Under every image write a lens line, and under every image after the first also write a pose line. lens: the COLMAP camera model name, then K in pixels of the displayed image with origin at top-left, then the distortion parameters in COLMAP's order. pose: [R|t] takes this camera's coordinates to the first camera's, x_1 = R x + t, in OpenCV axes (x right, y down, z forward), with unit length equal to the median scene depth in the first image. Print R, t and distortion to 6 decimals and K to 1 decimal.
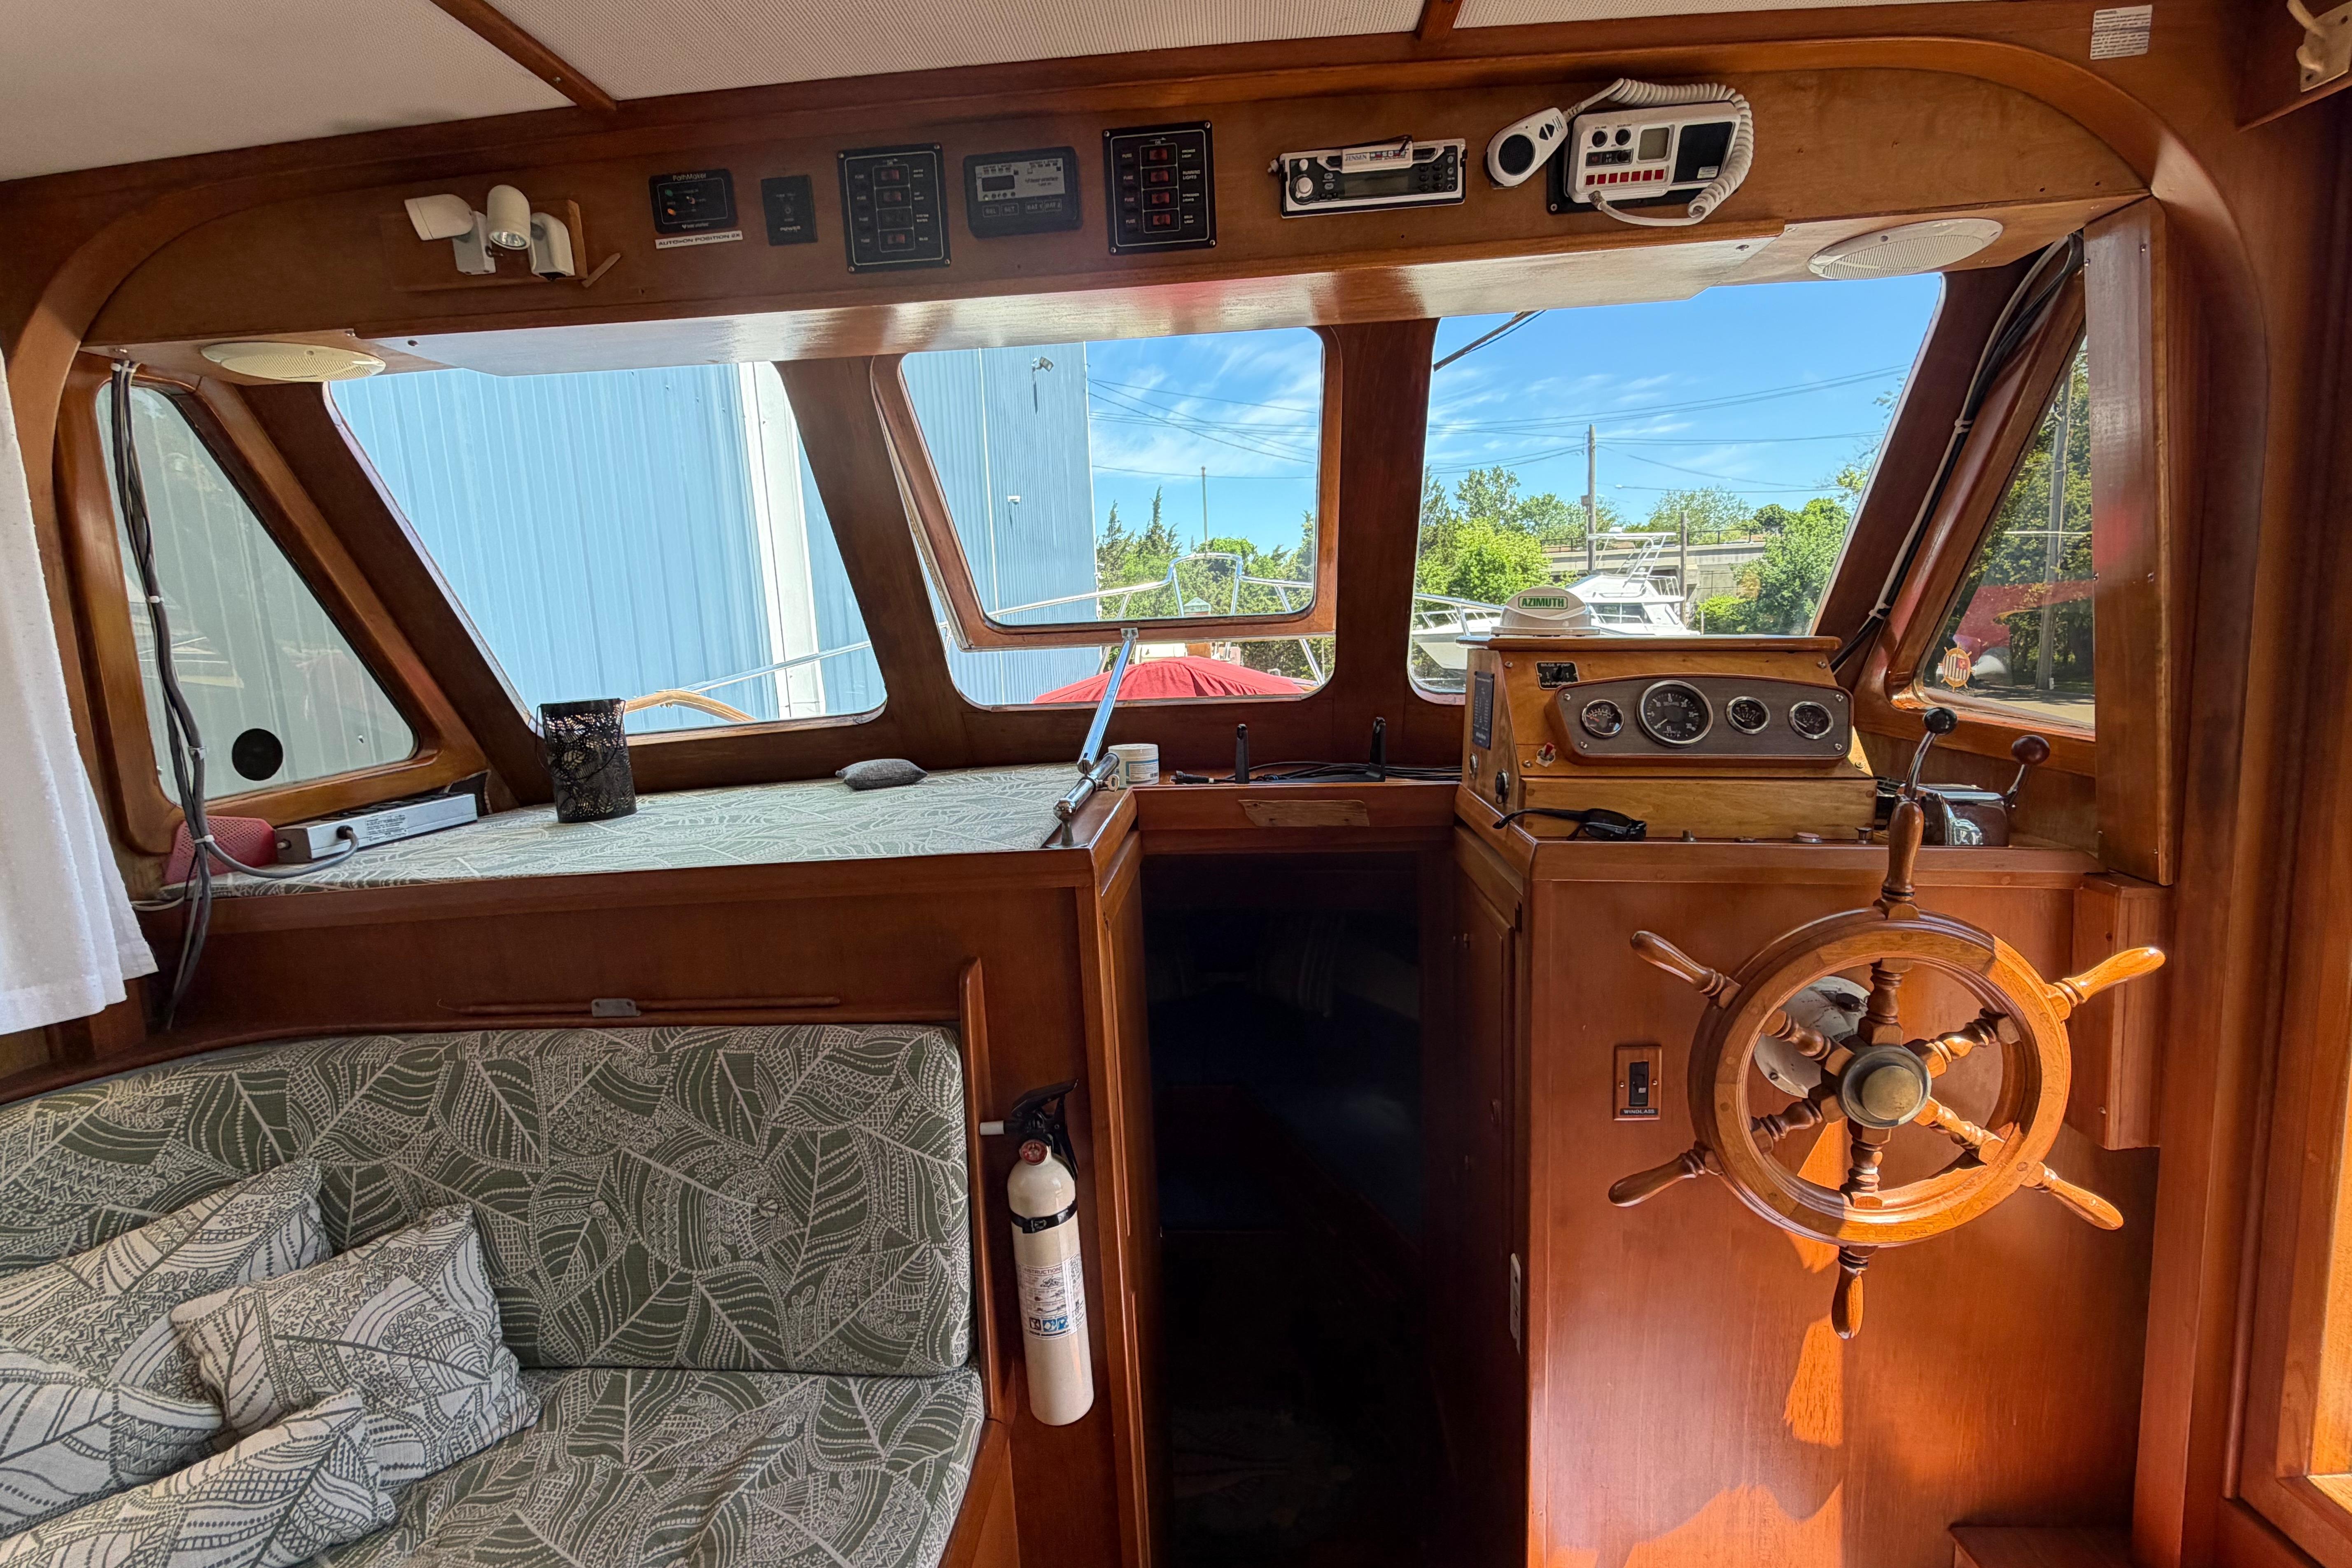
lens RADIAL K [[1070.1, 0, 1171.1], [0, 1070.1, 789.9], [0, 0, 1]] dist [-0.002828, 0.000136]
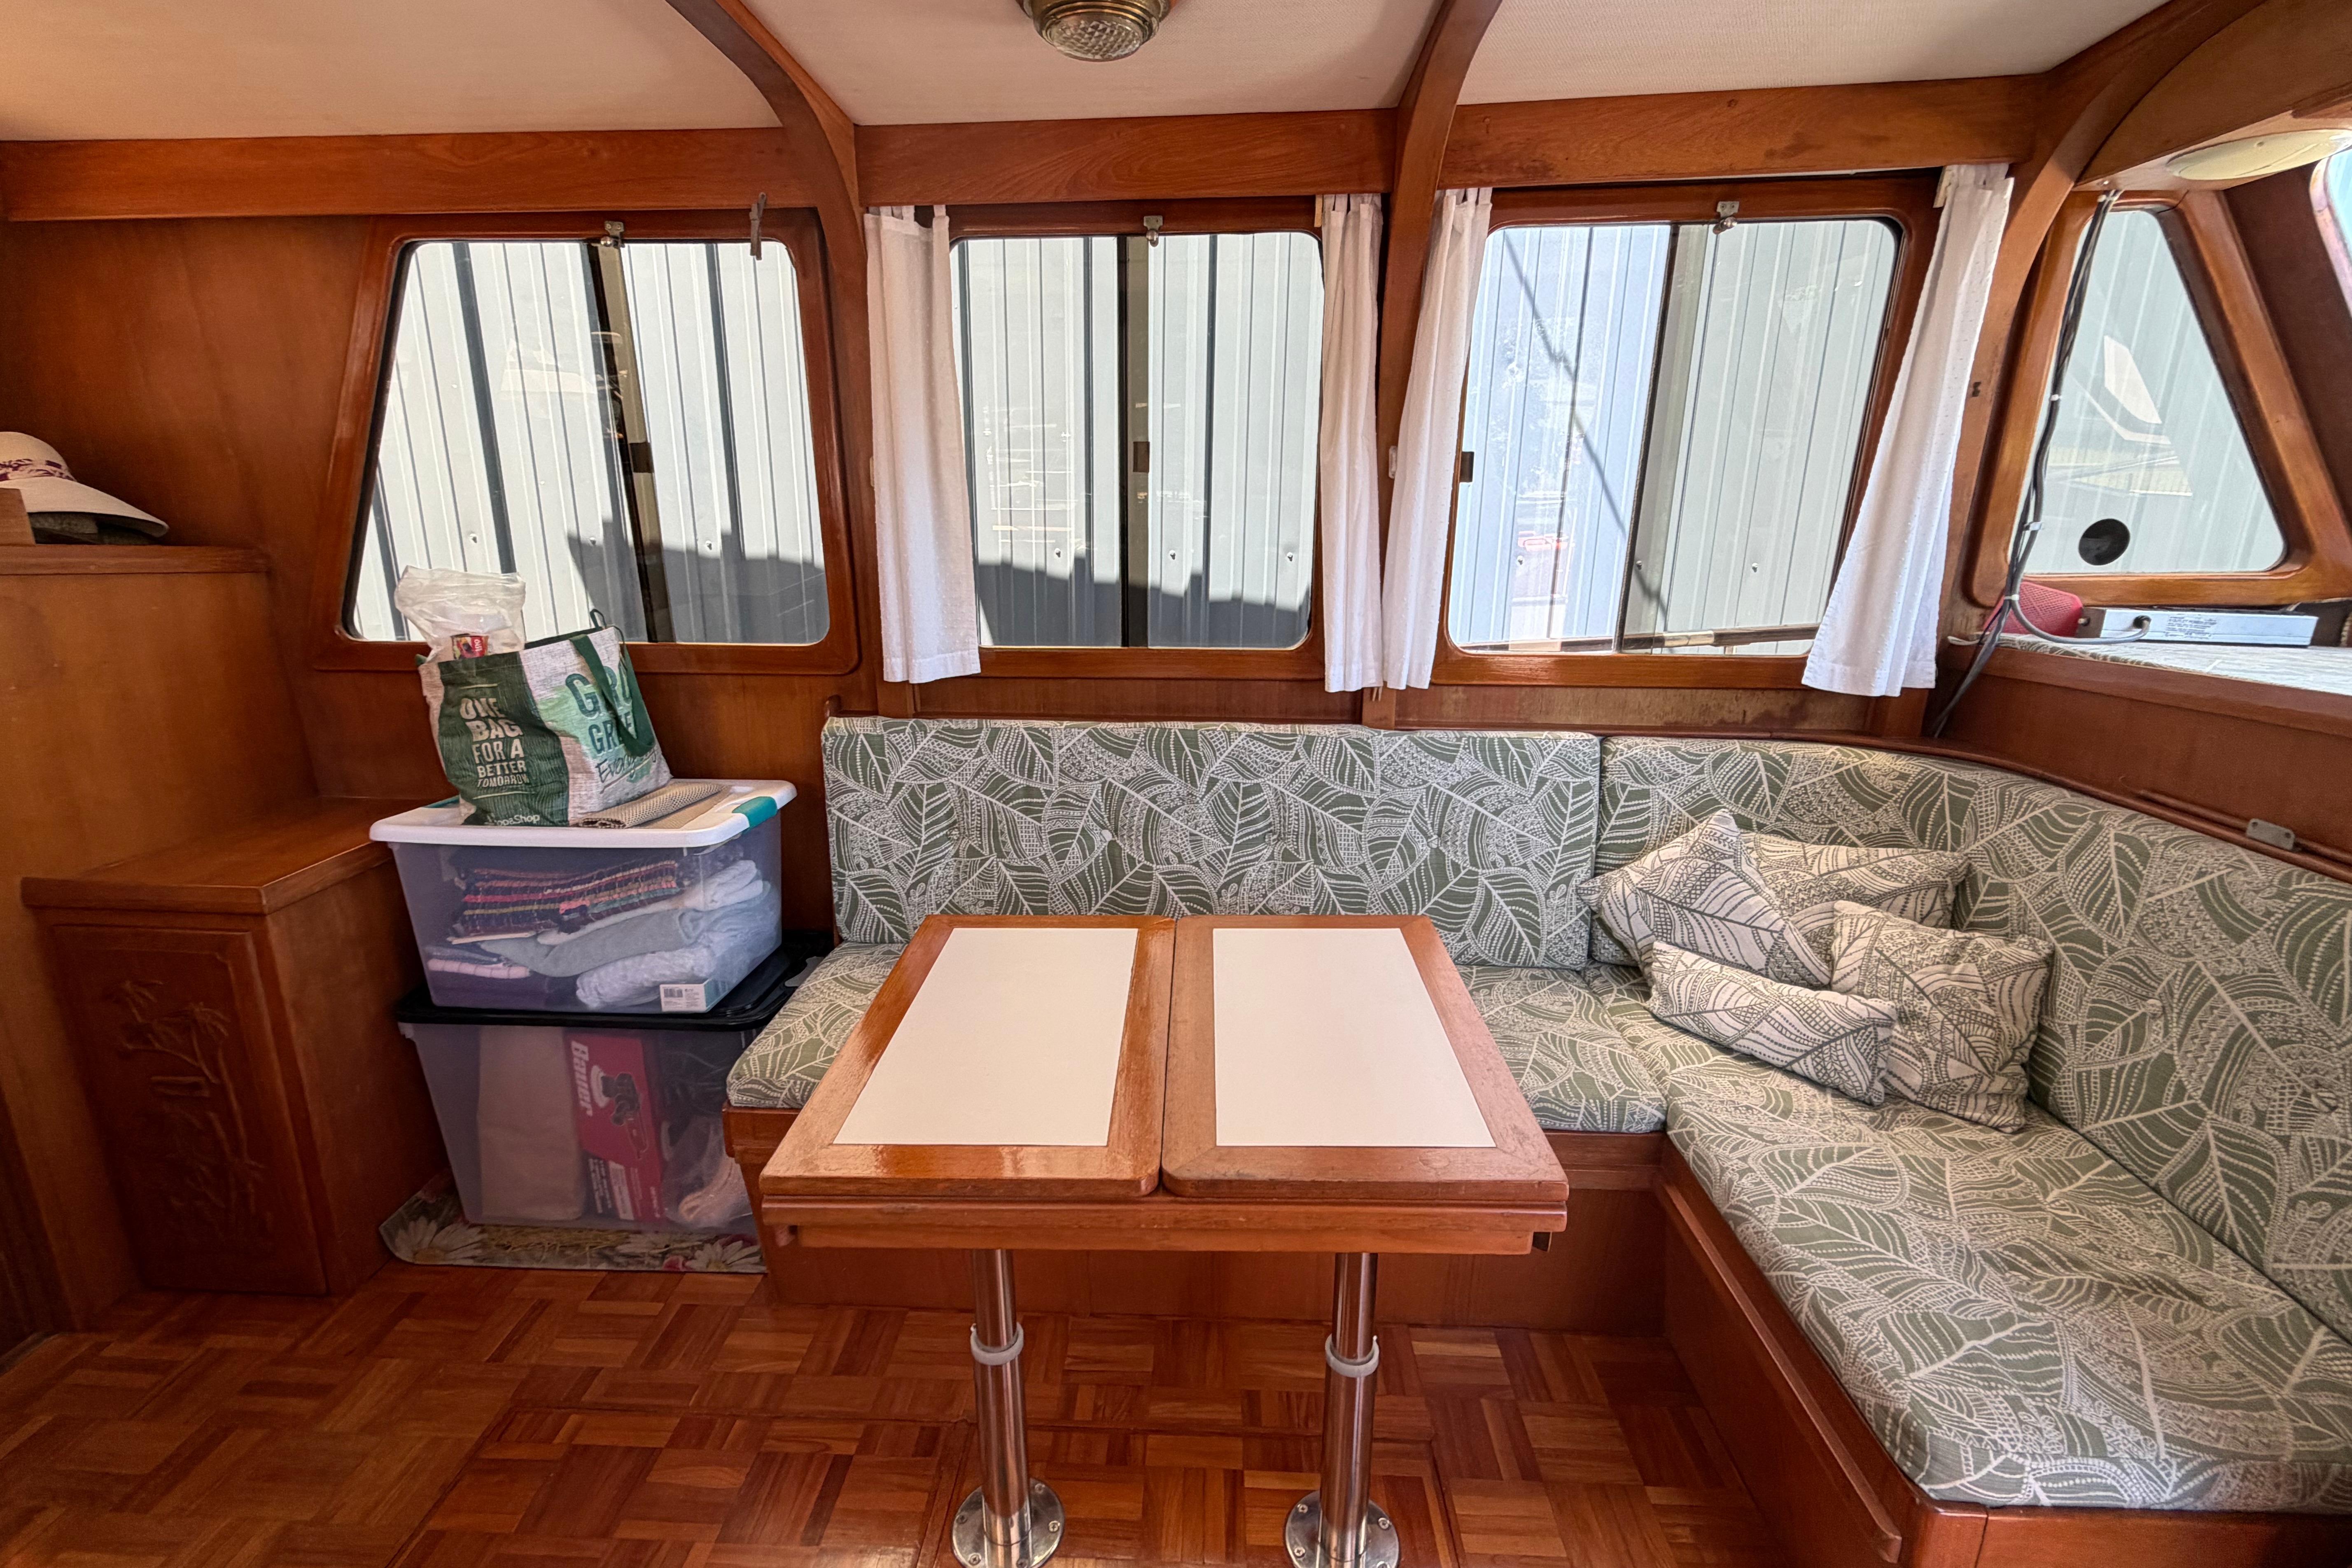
lens RADIAL K [[1070.1, 0, 1171.1], [0, 1070.1, 789.9], [0, 0, 1]] dist [-0.002828, 0.000136]
pose [[0.025508, 0.310386, -0.950268, 0.353936], [-0.172265, 0.937723, 0.301664, 0.053402], [0.984720, 0.156004, 0.077388, -0.035237]]
